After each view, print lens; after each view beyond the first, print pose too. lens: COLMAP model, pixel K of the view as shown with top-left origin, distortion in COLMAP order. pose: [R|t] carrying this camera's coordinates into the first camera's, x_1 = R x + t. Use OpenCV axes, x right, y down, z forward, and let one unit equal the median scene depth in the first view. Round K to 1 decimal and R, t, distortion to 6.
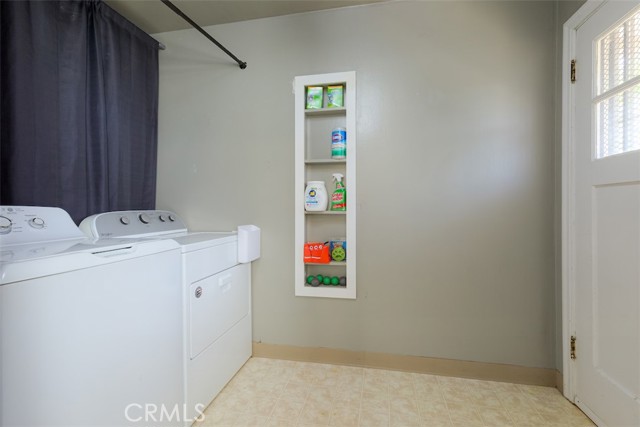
lens RADIAL K [[293.2, 0, 320.7], [0, 293.2, 212.3], [0, 0, 1]] dist [0.002176, 0.001360]
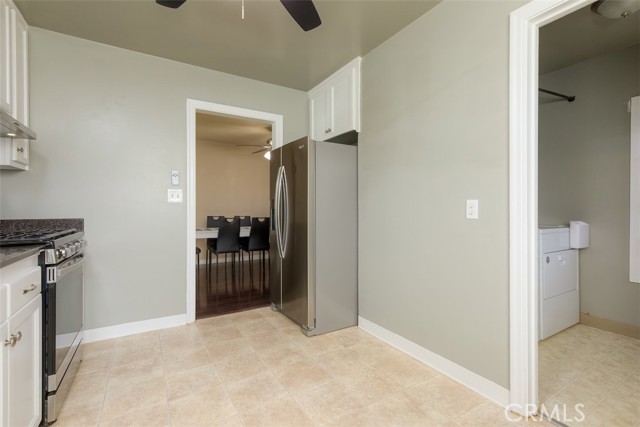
lens RADIAL K [[293.2, 0, 320.1], [0, 293.2, 210.9], [0, 0, 1]] dist [0.002176, 0.001360]
pose [[0.674540, 0.003276, -0.738231, -0.054331], [-0.009381, 0.999947, -0.004133, 0.016934], [0.738179, 0.009713, 0.674535, -0.745149]]
